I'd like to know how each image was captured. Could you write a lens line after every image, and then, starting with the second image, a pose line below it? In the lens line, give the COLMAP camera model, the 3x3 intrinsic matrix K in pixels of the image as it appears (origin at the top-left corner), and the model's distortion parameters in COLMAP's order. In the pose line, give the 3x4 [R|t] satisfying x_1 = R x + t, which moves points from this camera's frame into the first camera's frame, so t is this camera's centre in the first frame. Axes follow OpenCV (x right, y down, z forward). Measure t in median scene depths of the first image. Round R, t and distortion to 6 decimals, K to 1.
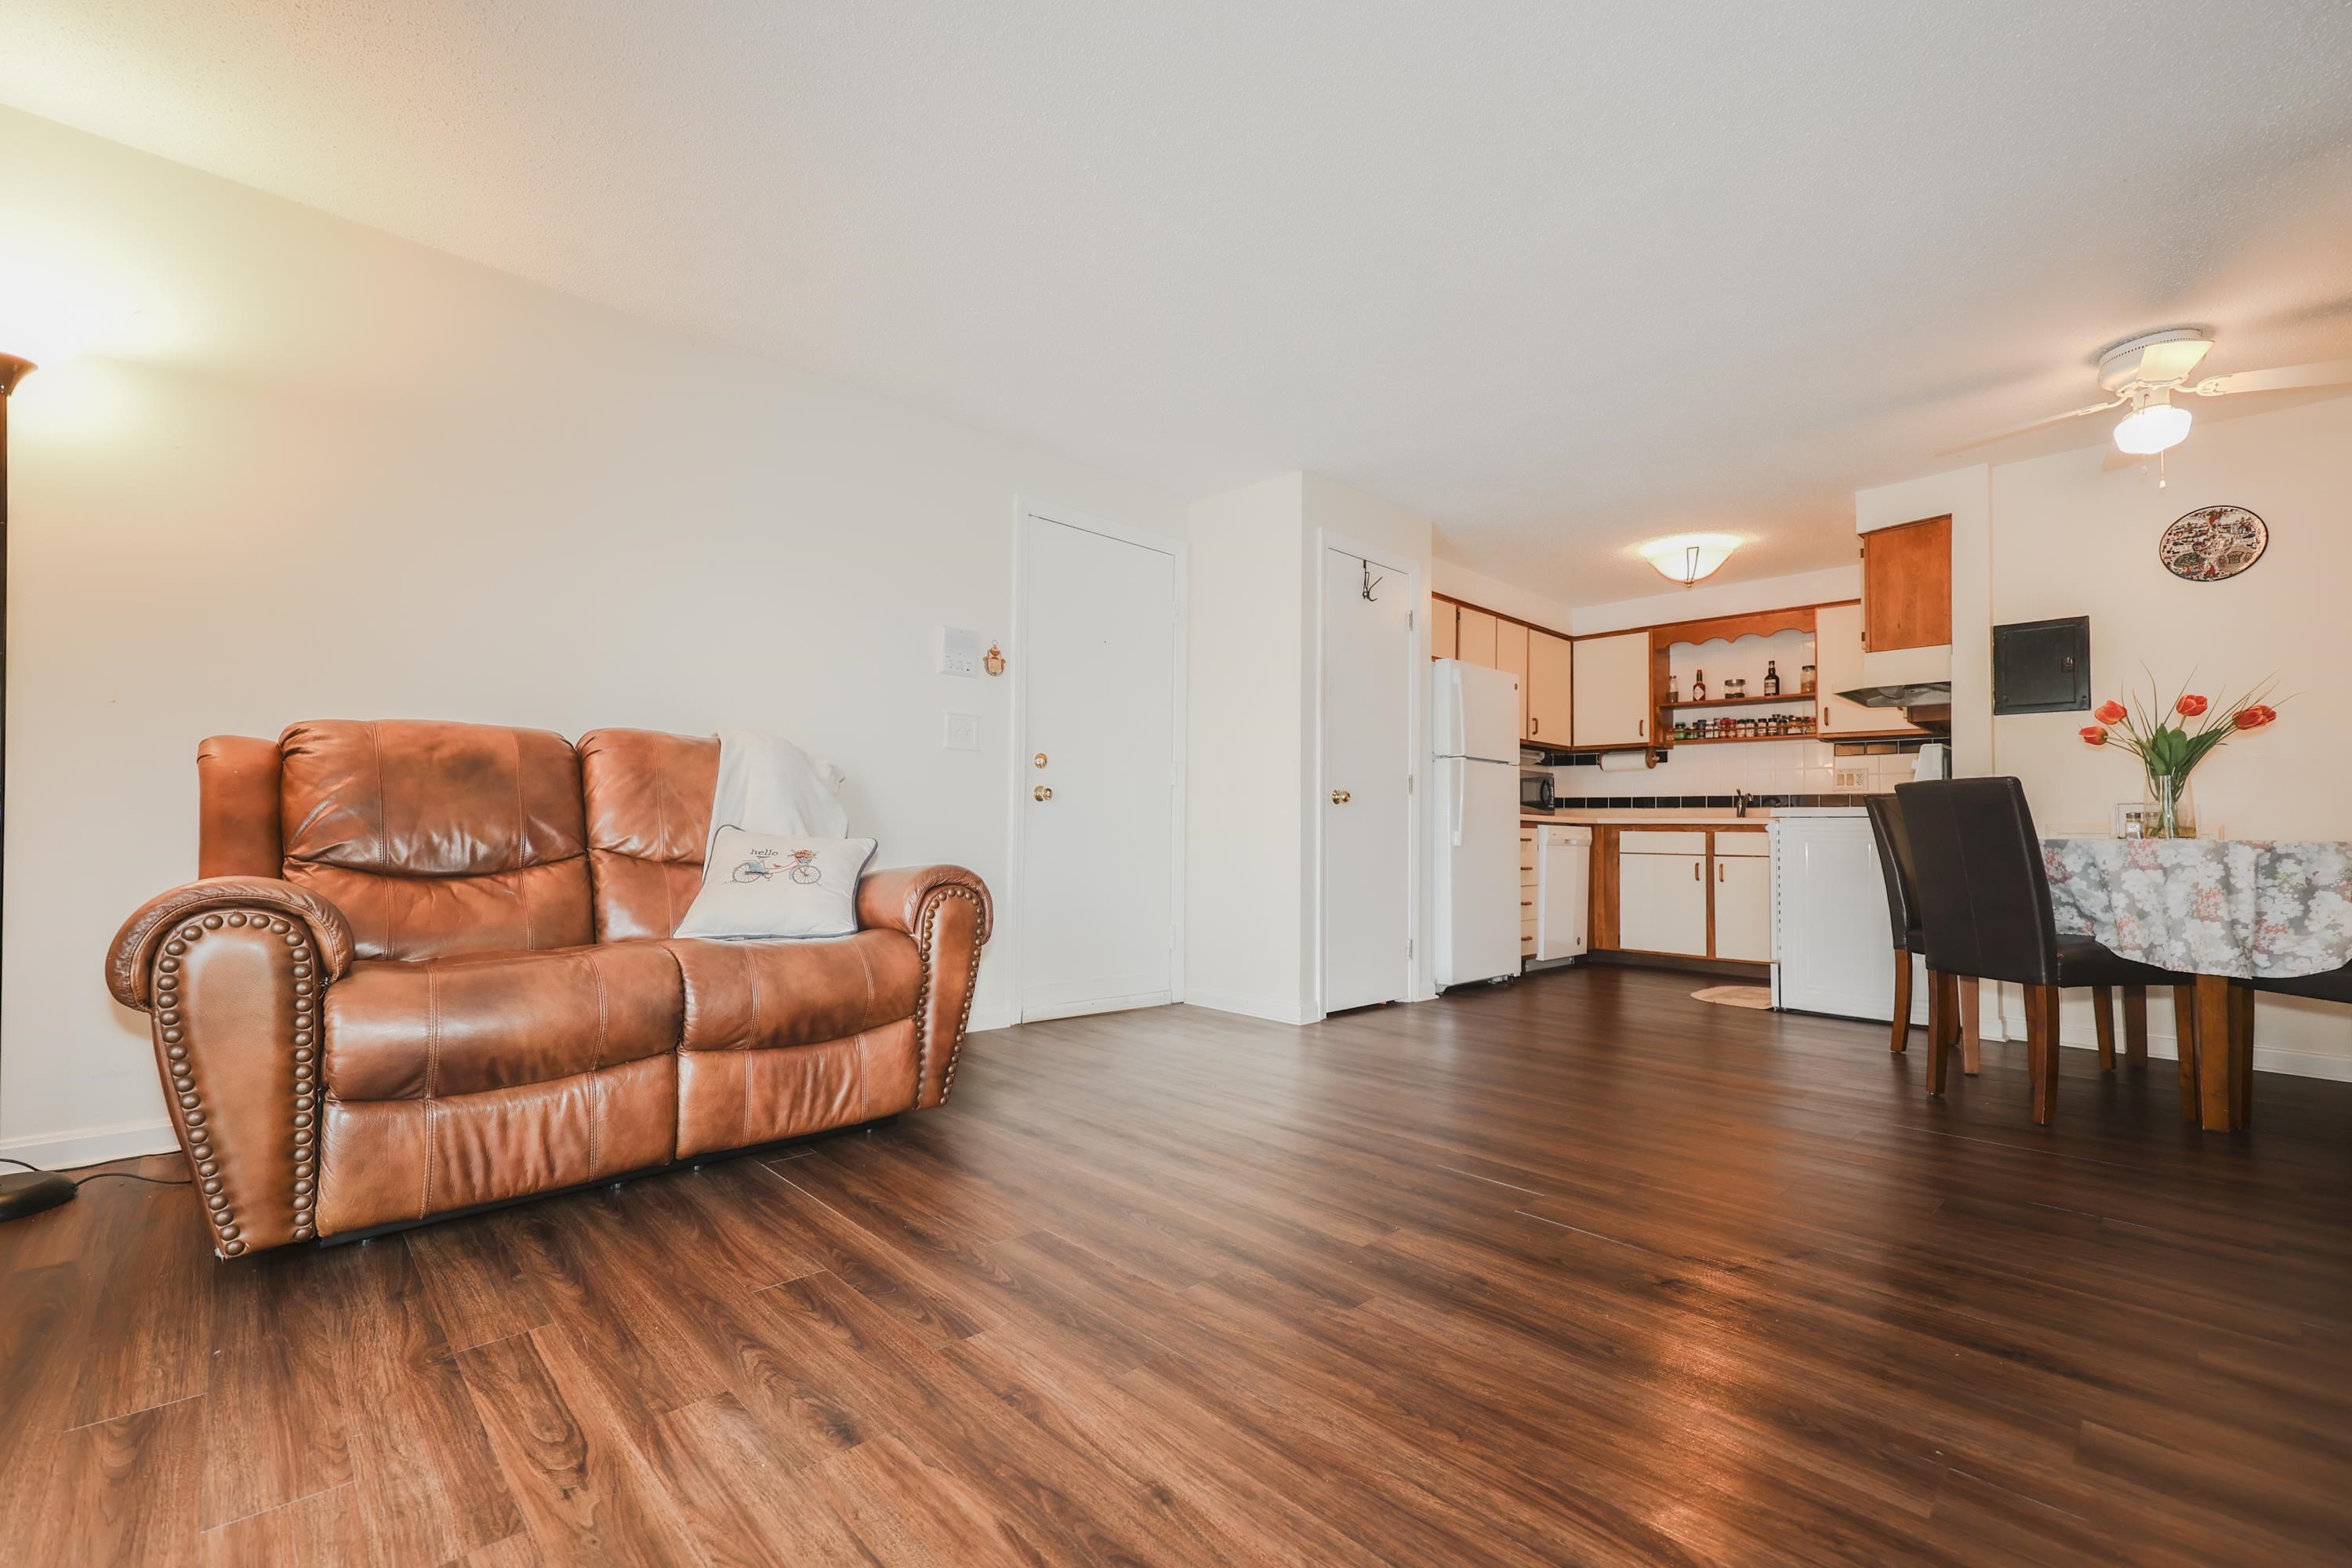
lens RADIAL K [[991.9, 0, 1173.9], [0, 991.9, 792.7], [0, 0, 1]] dist [0.000680, -0.000053]
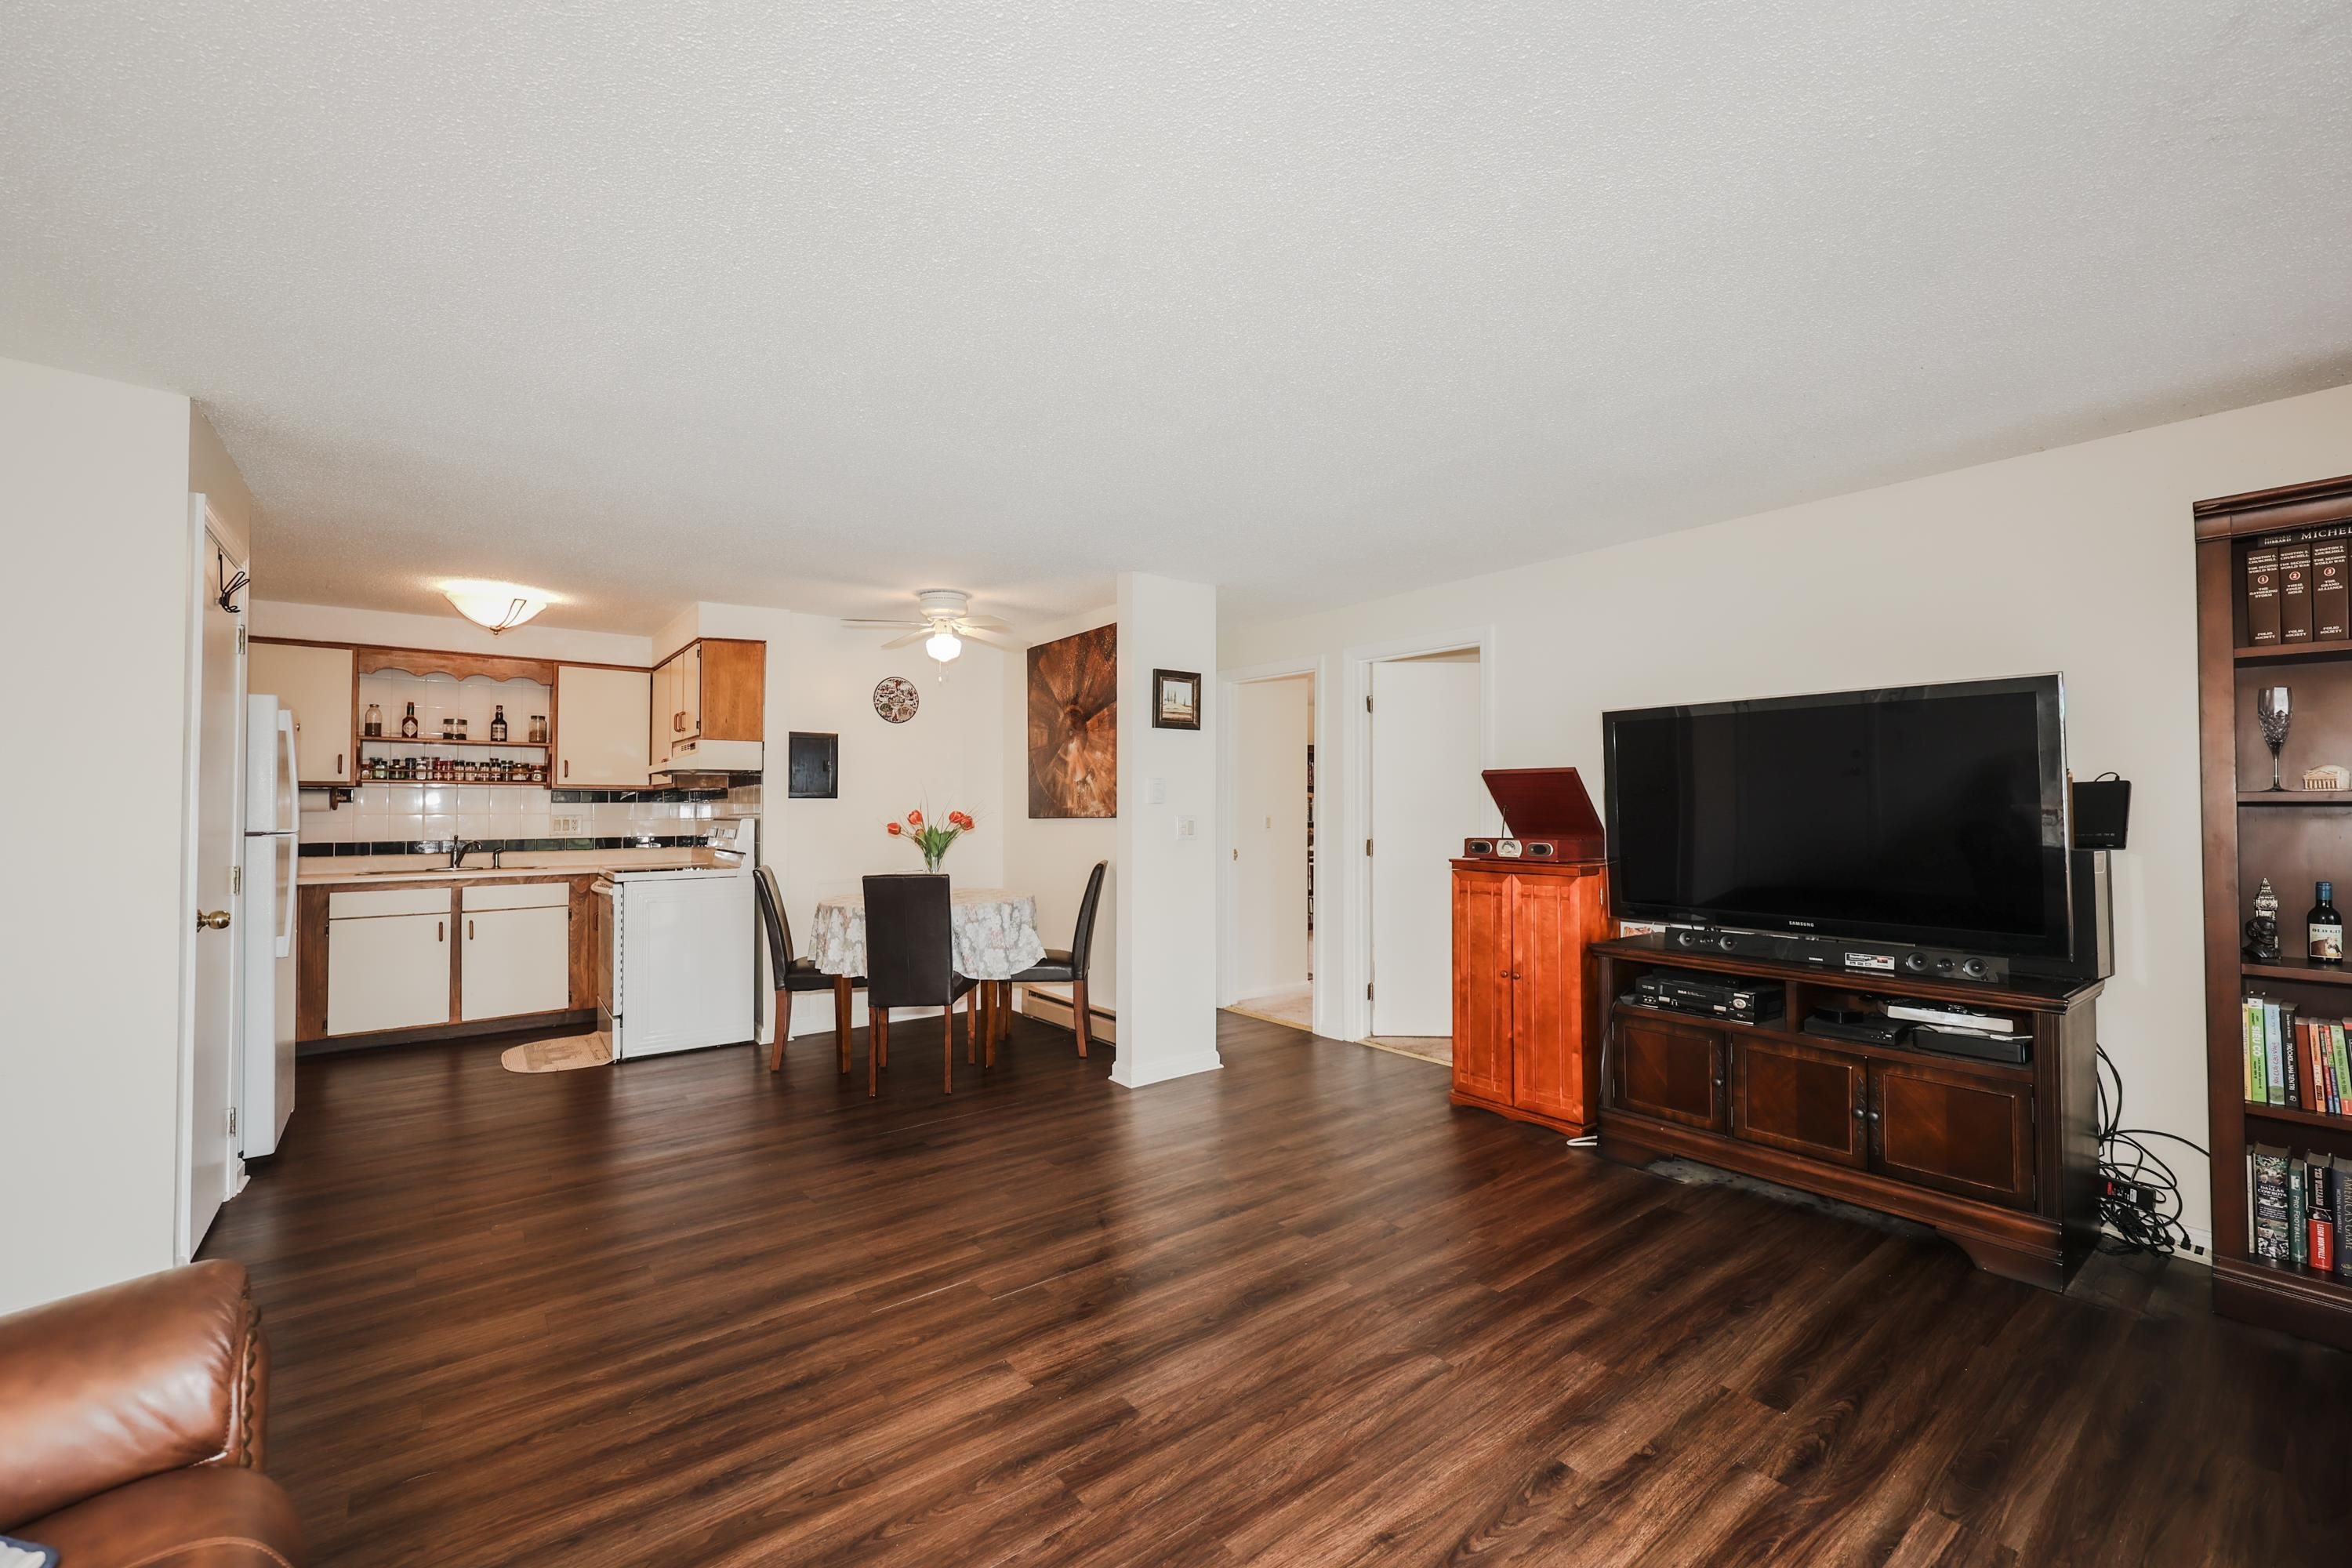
lens RADIAL K [[963.5, 0, 1180.3], [0, 963.5, 785.0], [0, 0, 1]] dist [0.000951, 0.000134]
pose [[0.096300, 0.005657, 0.995336, -0.295711], [-0.036817, 0.999320, -0.002118, -0.079565], [-0.994671, -0.036441, 0.096442, 0.241748]]
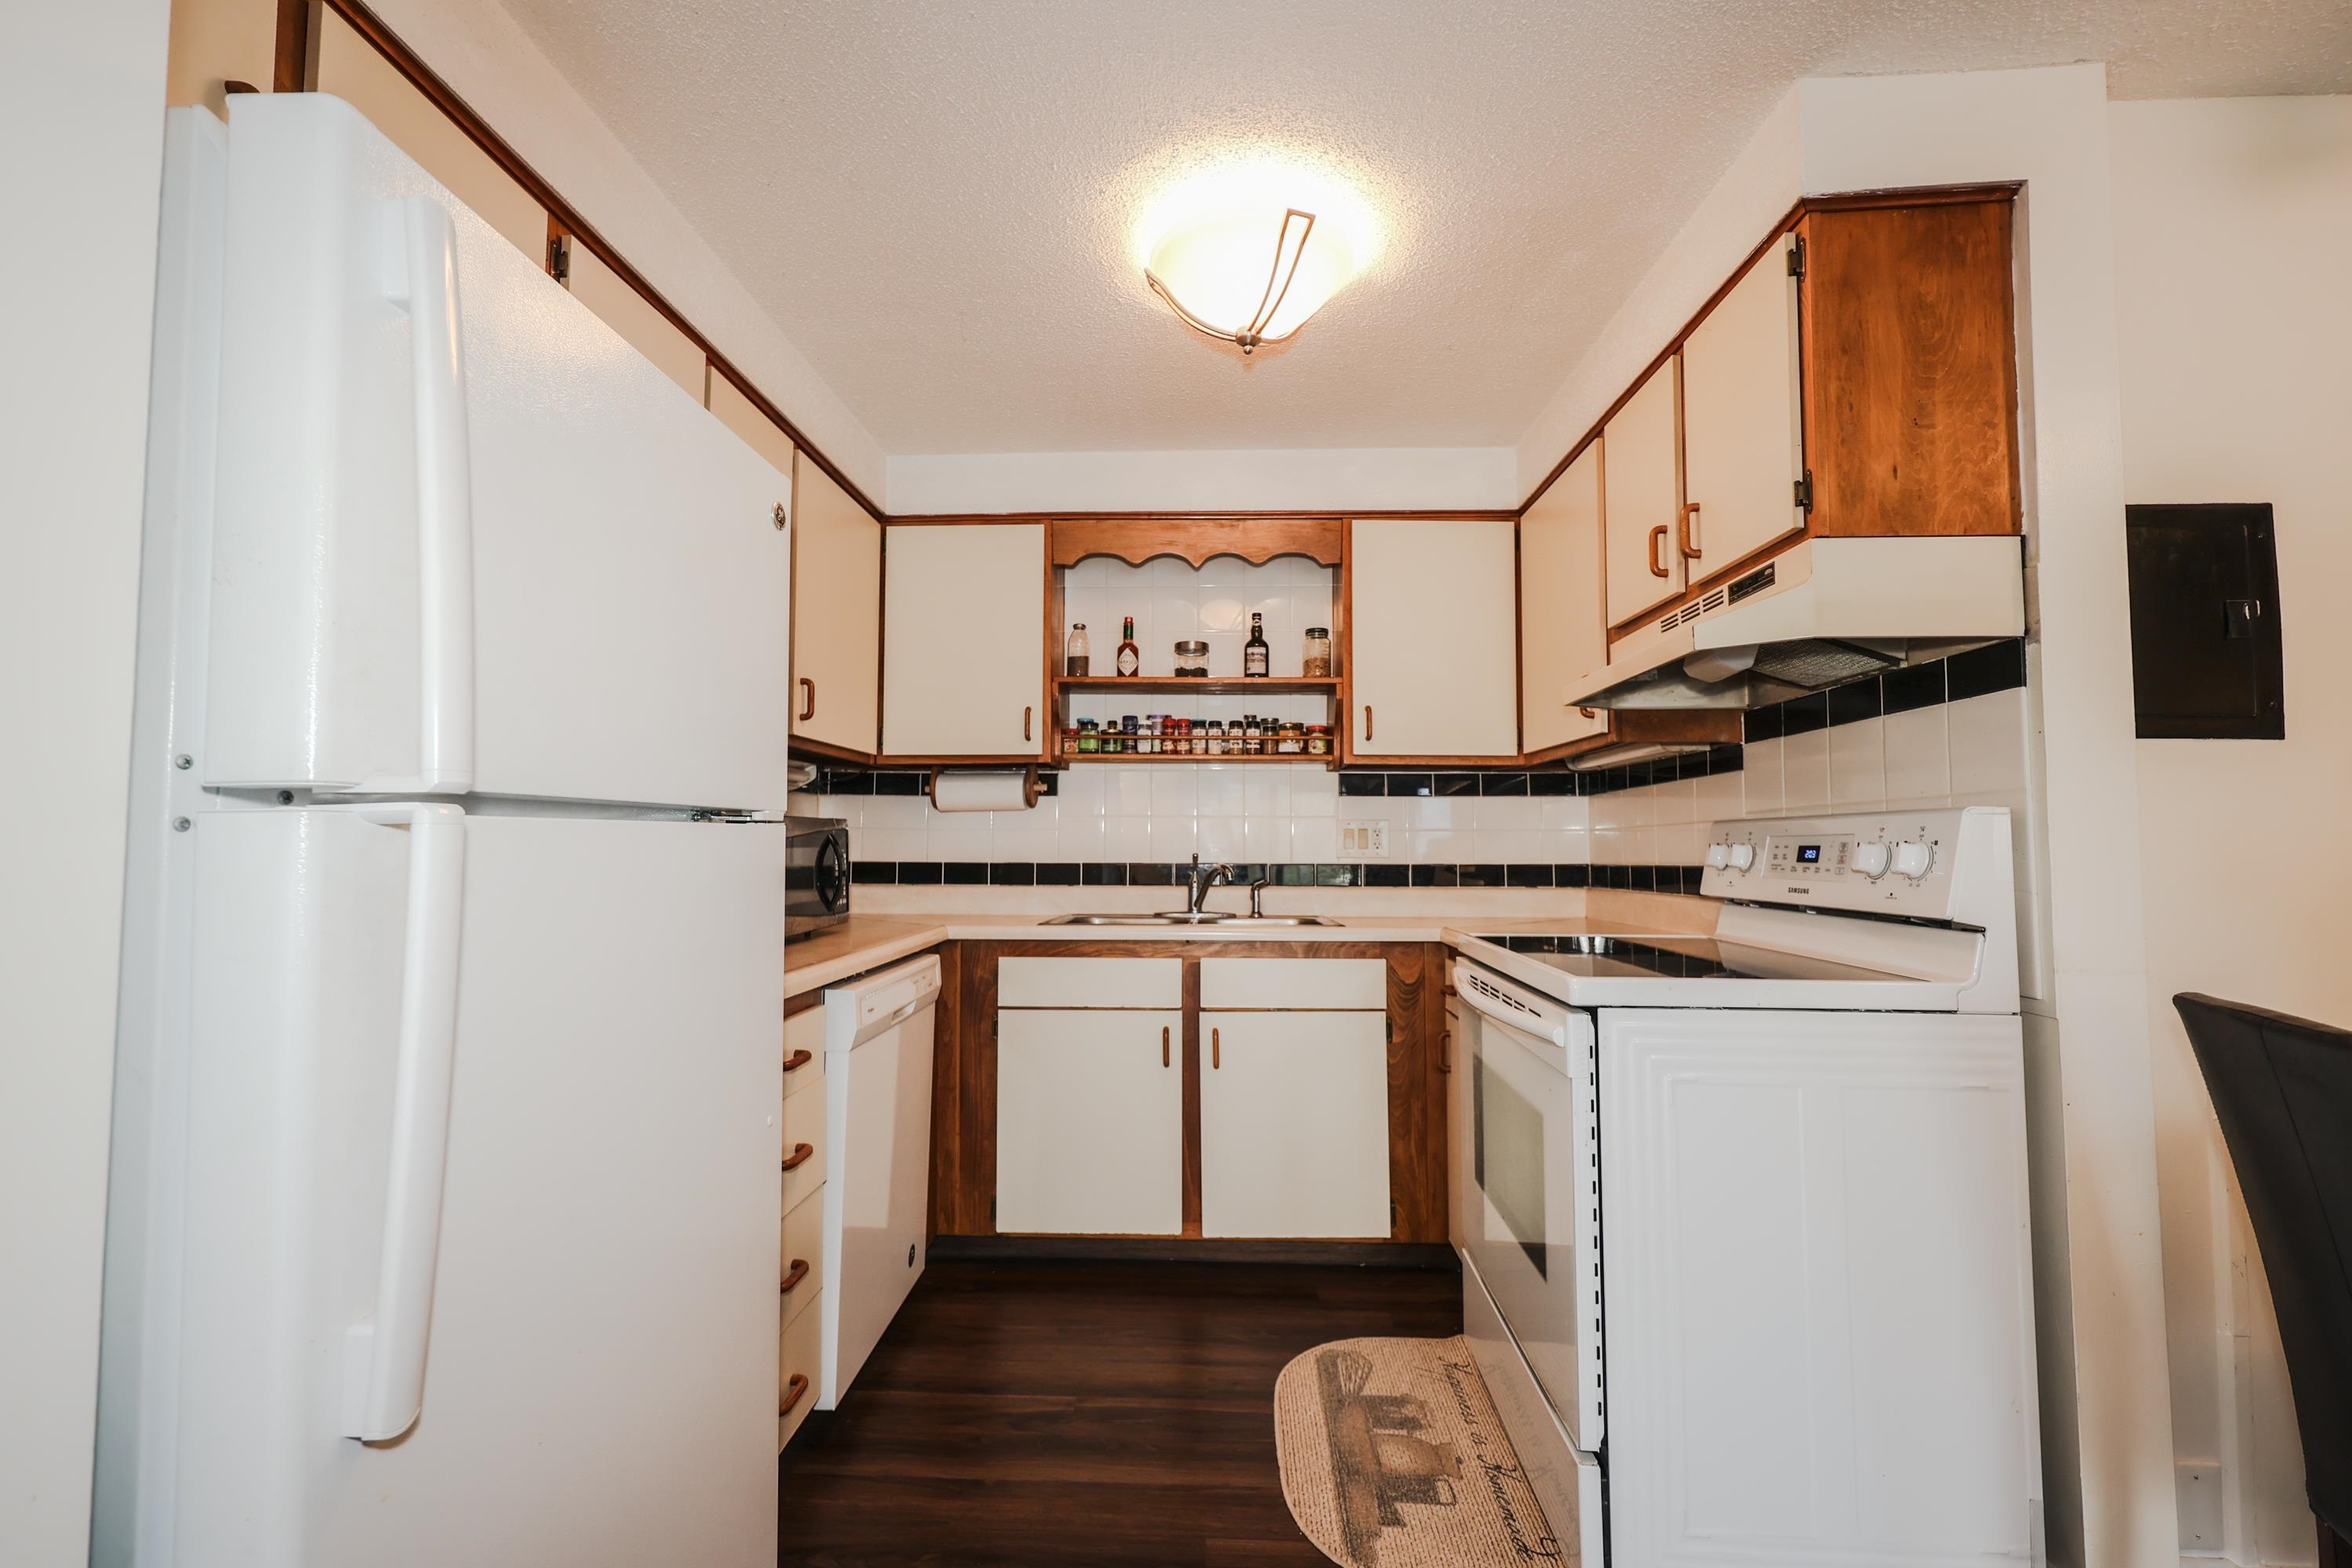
lens RADIAL K [[946.5, 0, 1172.8], [0, 946.5, 795.7], [0, 0, 1]] dist [-0.000089, -0.000166]
pose [[0.717073, 0.017630, 0.696775, 0.229088], [-0.019563, 0.999795, -0.005164, -0.033133], [-0.696724, -0.009928, 0.717271, 0.694672]]
